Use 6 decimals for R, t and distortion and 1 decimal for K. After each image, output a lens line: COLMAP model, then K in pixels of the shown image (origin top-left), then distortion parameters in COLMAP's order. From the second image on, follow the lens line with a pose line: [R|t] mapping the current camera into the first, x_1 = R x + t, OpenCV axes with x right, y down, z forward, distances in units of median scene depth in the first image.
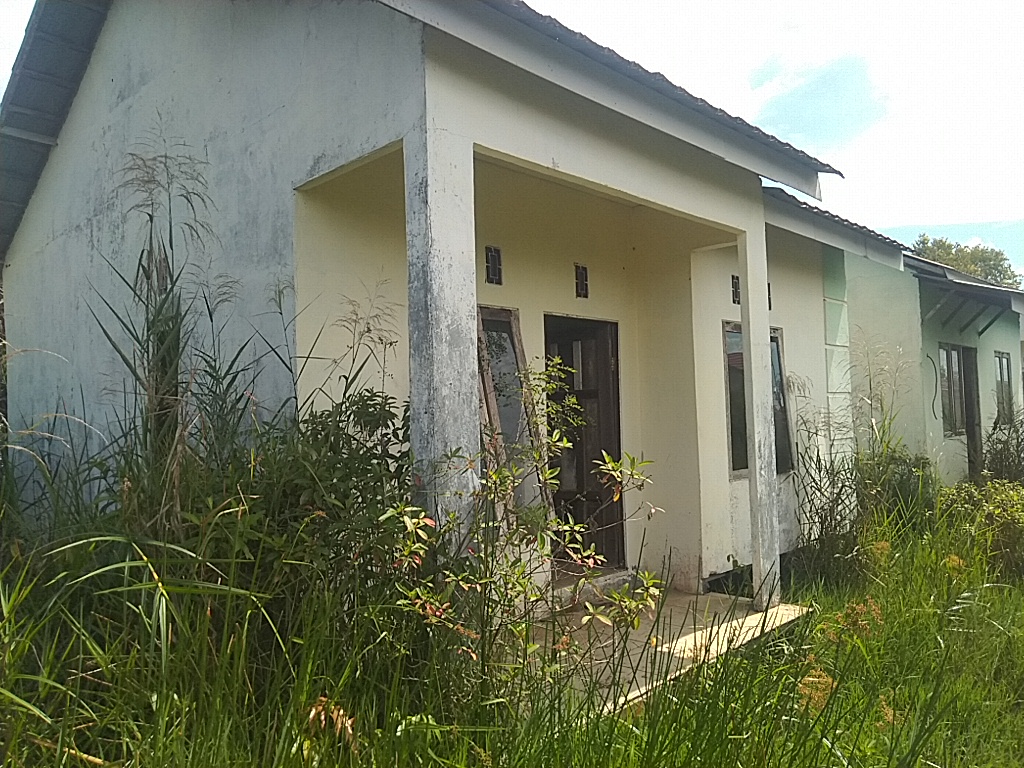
lens RADIAL K [[765.0, 0, 512.0], [0, 765.0, 384.0], [0, 0, 1]] dist [-0.004884, 0.029115]
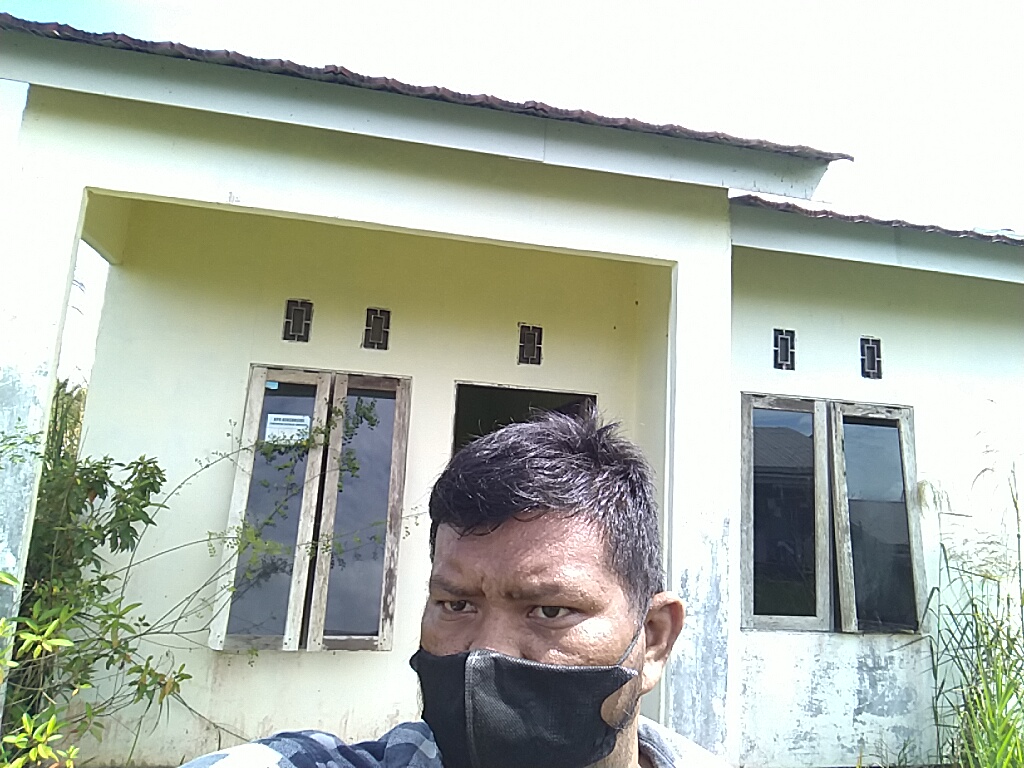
lens RADIAL K [[712.4, 0, 512.0], [0, 712.4, 384.0], [0, 0, 1]] dist [0.000424, -0.008817]
pose [[0.816443, -0.019381, -0.577101, 0.532274], [-0.059787, 0.991227, -0.117871, 0.000328], [0.574322, 0.130739, 0.808122, 0.375930]]
